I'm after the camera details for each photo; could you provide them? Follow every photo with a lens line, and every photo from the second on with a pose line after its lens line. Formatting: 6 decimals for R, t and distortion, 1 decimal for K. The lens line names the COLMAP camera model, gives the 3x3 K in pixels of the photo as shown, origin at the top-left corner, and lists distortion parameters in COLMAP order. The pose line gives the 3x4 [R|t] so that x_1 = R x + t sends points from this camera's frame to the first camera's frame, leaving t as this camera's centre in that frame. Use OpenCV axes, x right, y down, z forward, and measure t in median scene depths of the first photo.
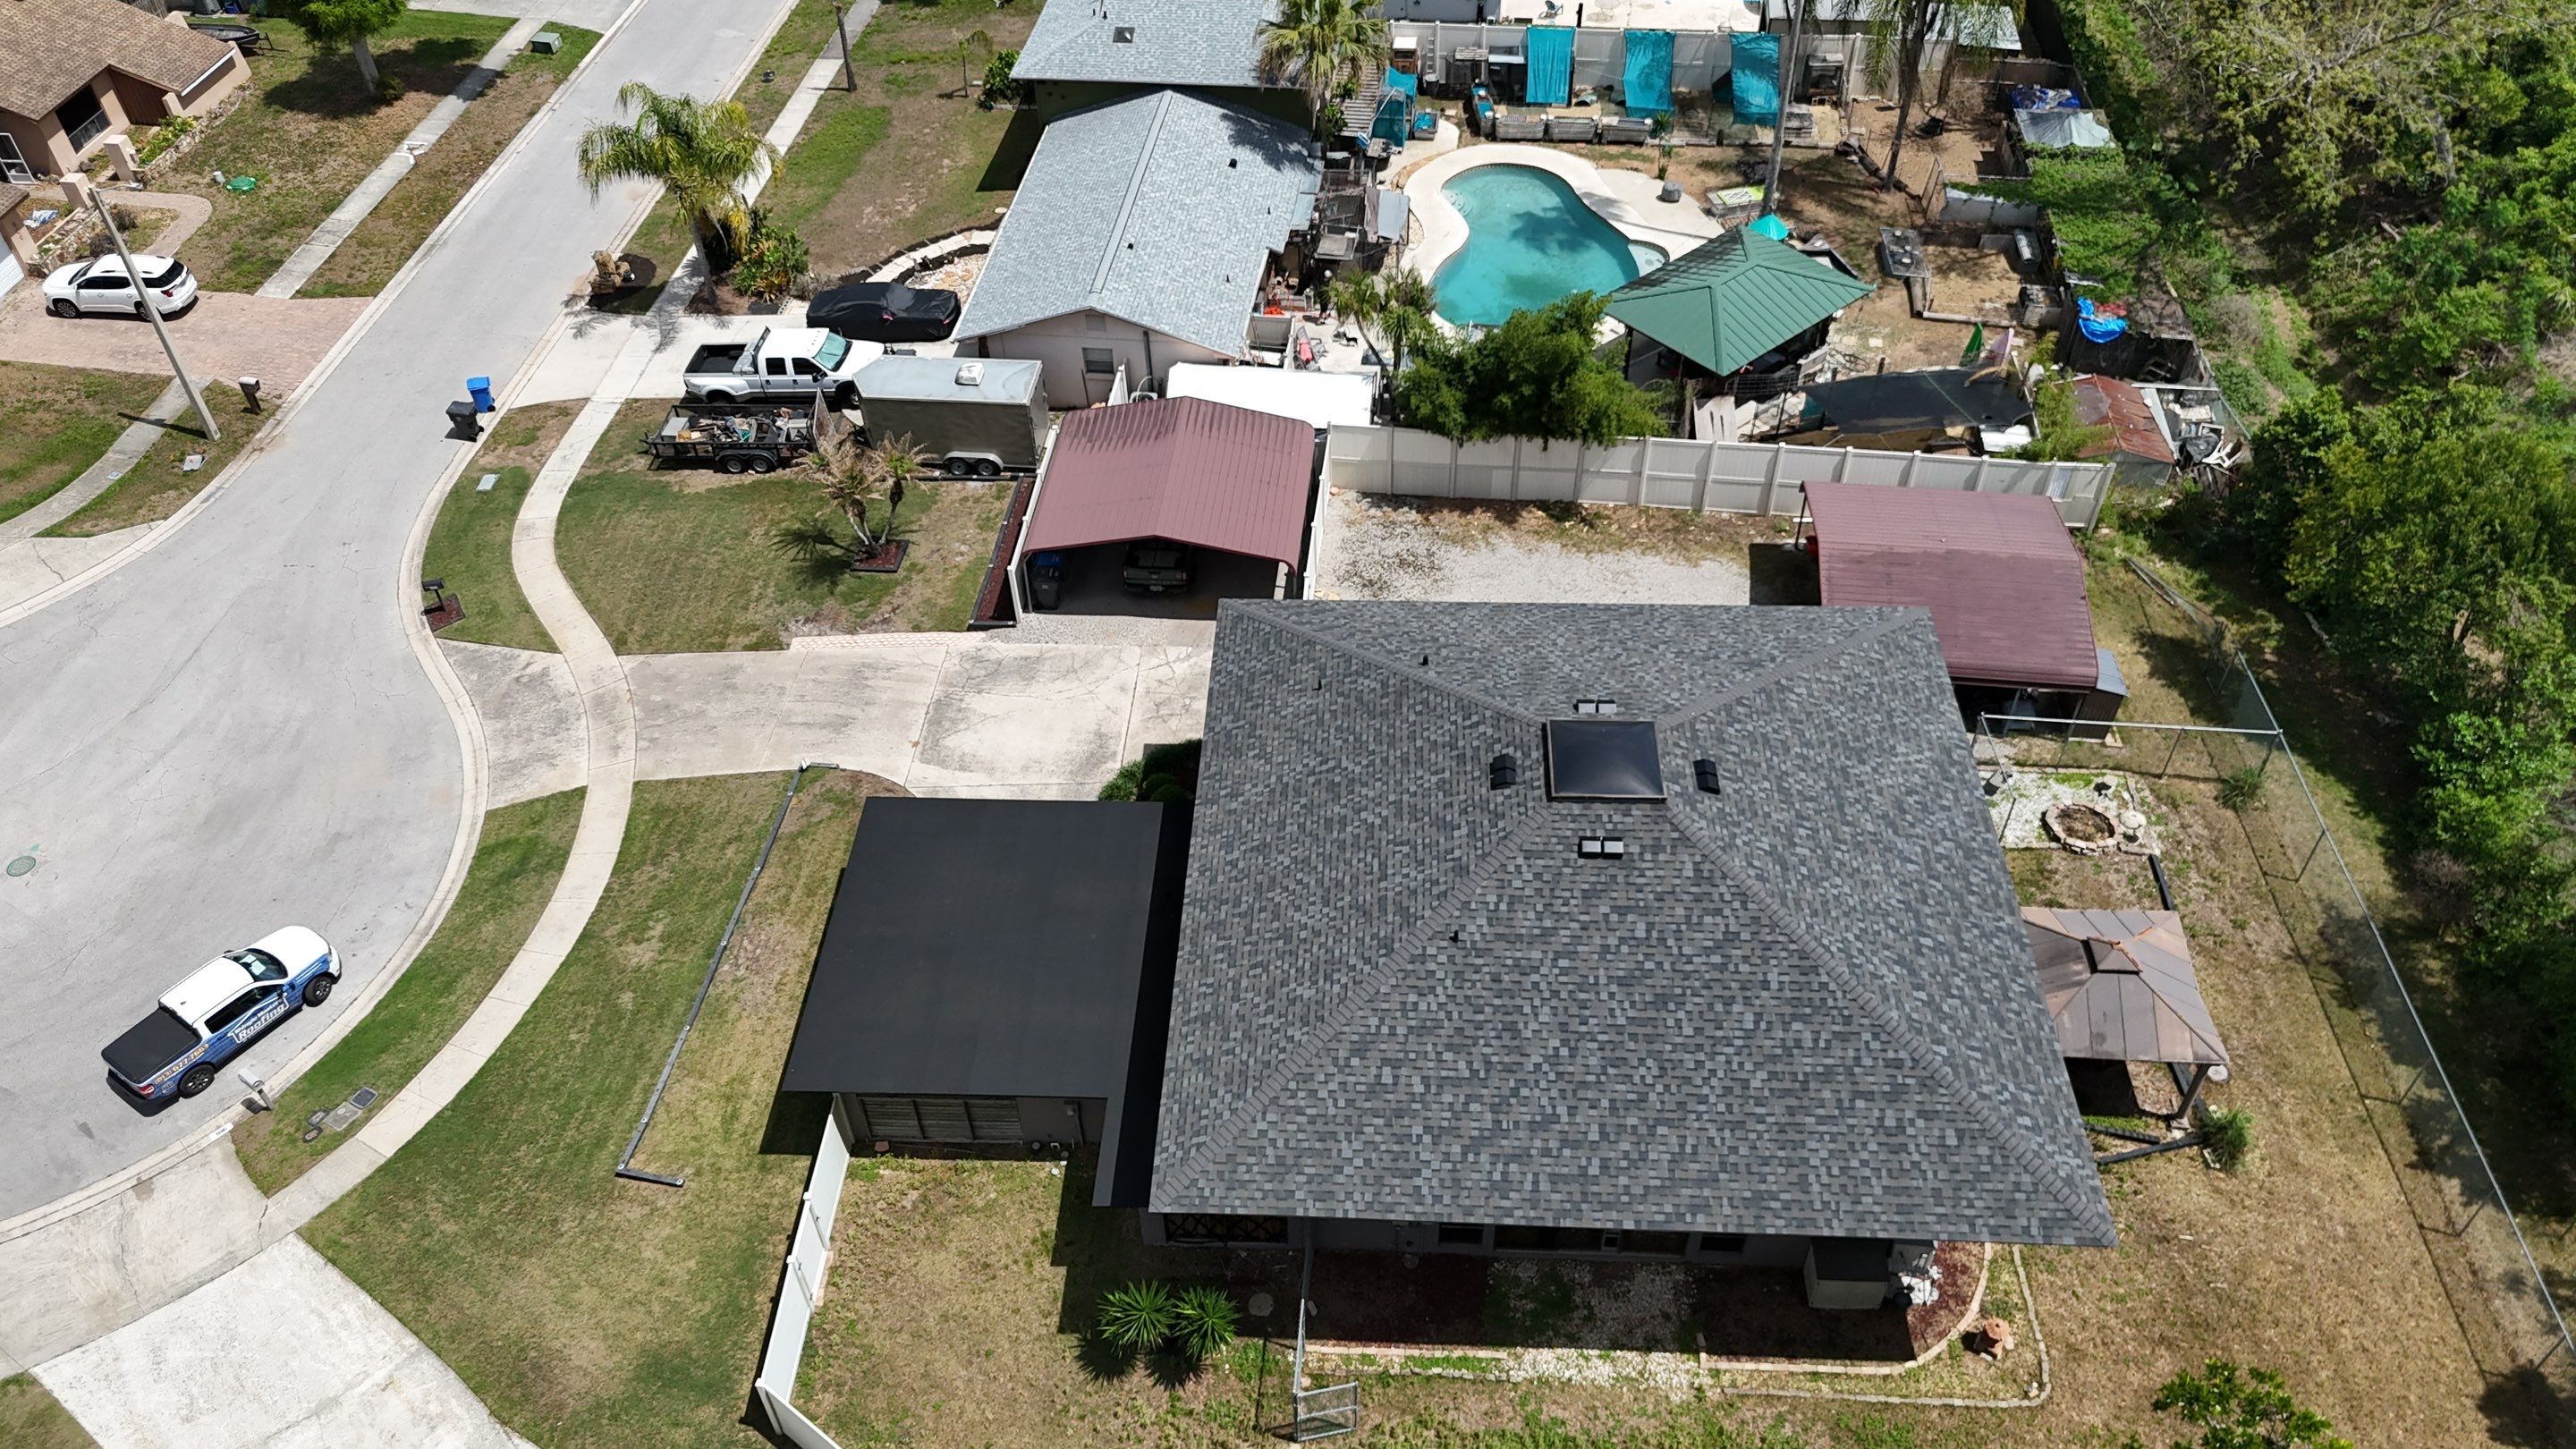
lens RADIAL K [[1888.3, 0, 1283.3], [0, 1888.3, 727.3], [0, 0, 1]] dist [0.088987, -0.103215]
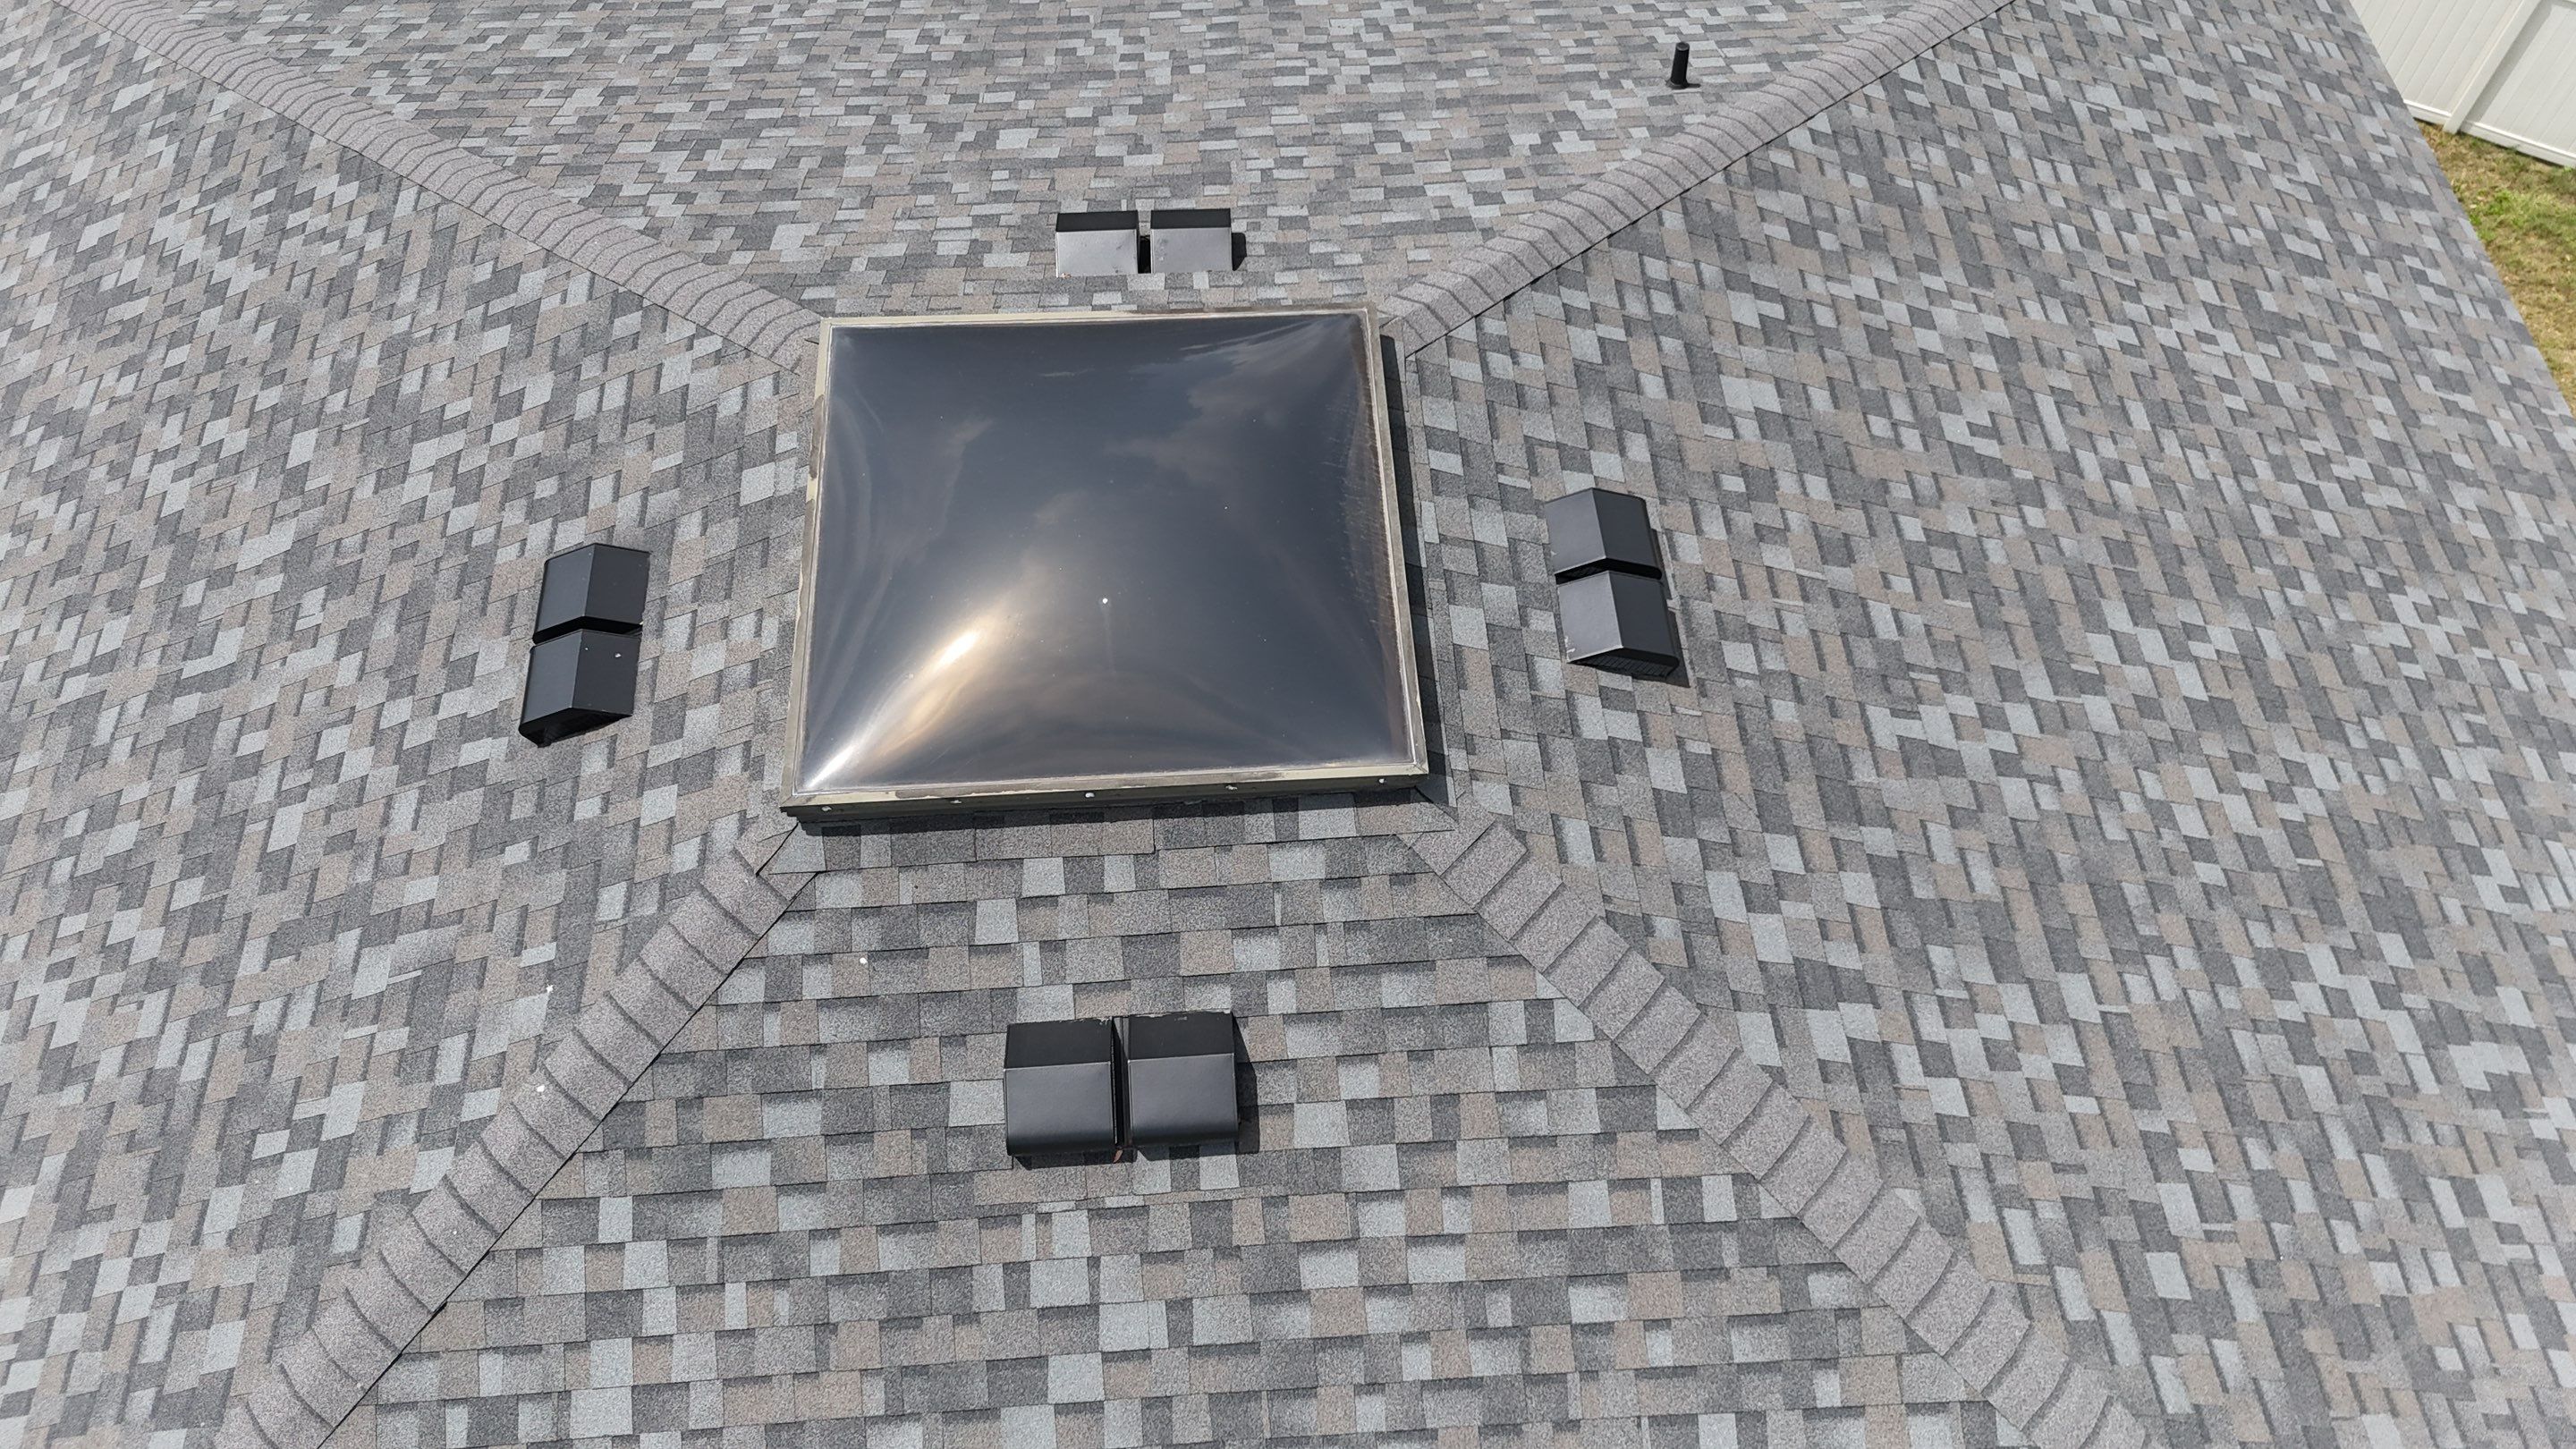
lens RADIAL K [[1888.3, 0, 1283.3], [0, 1888.3, 727.3], [0, 0, 1]] dist [0.088987, -0.103215]
pose [[-0.993585, 0.108453, -0.032042, 0.131039], [-0.055700, -0.222739, 0.973286, -0.138163], [0.098419, 0.968827, 0.227351, 0.793711]]
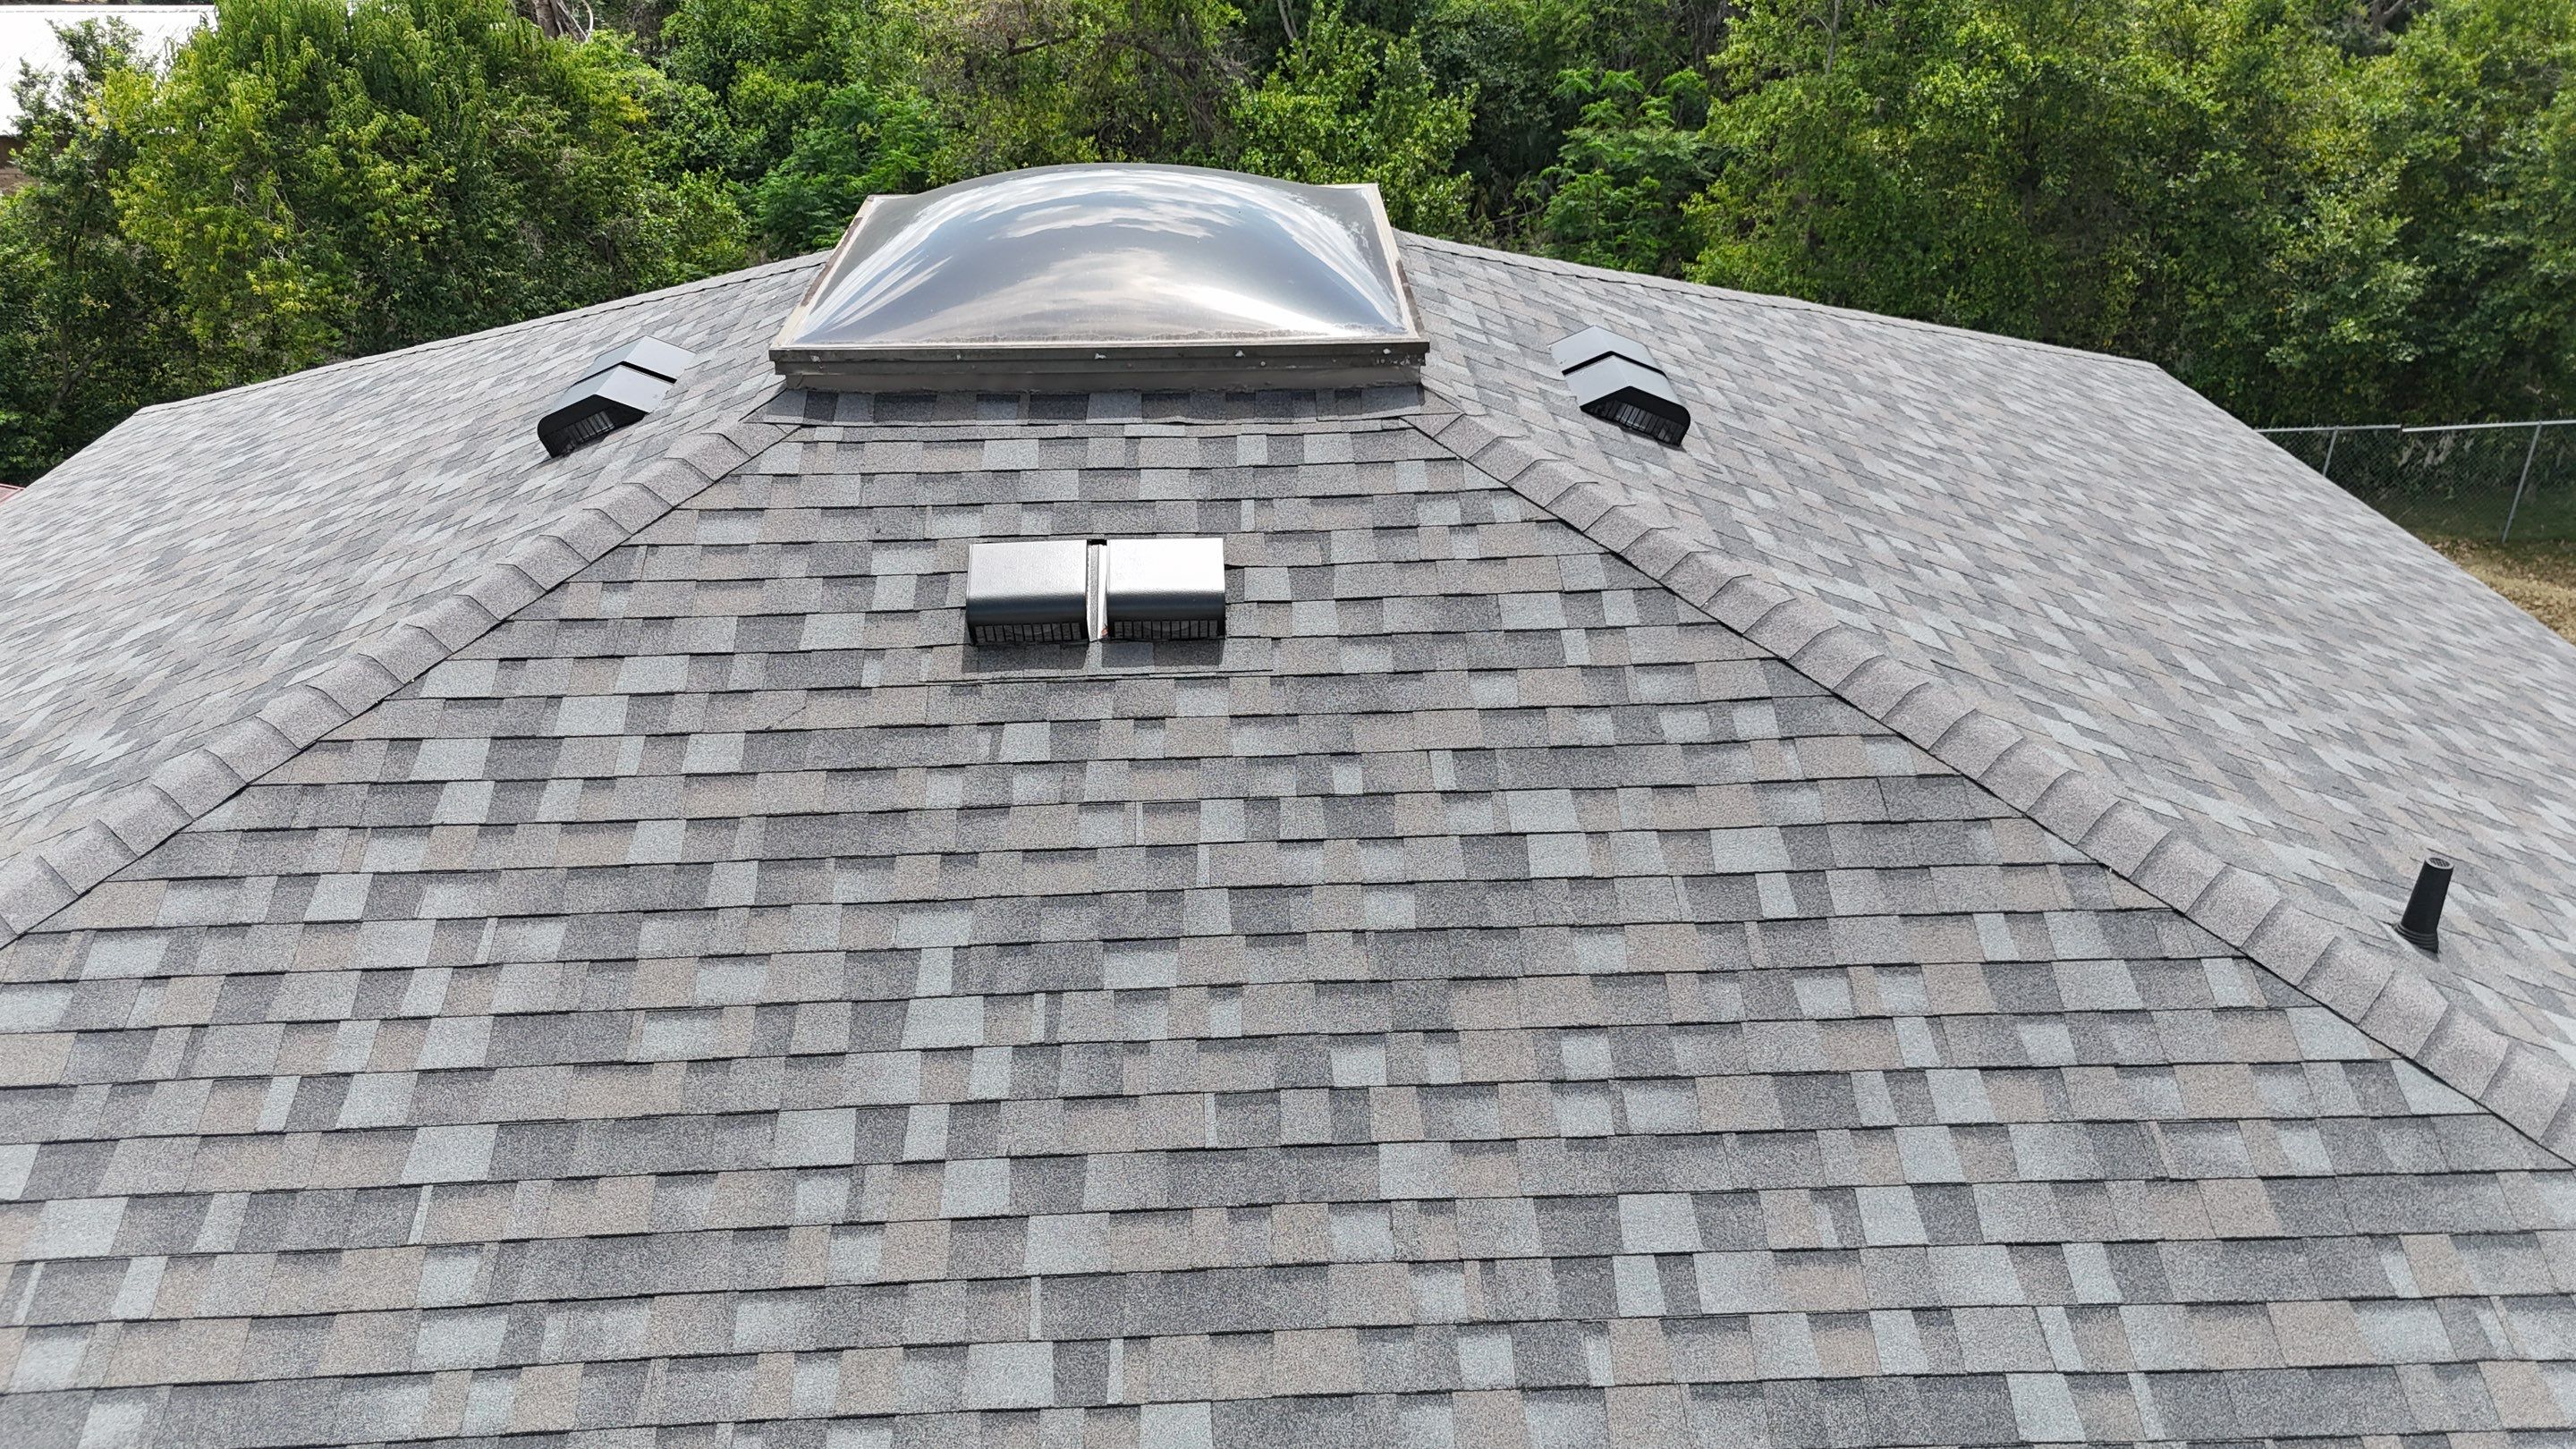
lens RADIAL K [[1888.3, 0, 1283.3], [0, 1888.3, 727.3], [0, 0, 1]] dist [0.088987, -0.103215]
pose [[-0.091239, -0.450197, 0.888256, -0.021159], [0.706434, 0.599416, 0.376366, -0.012661], [-0.701874, 0.661833, 0.263344, 0.785735]]
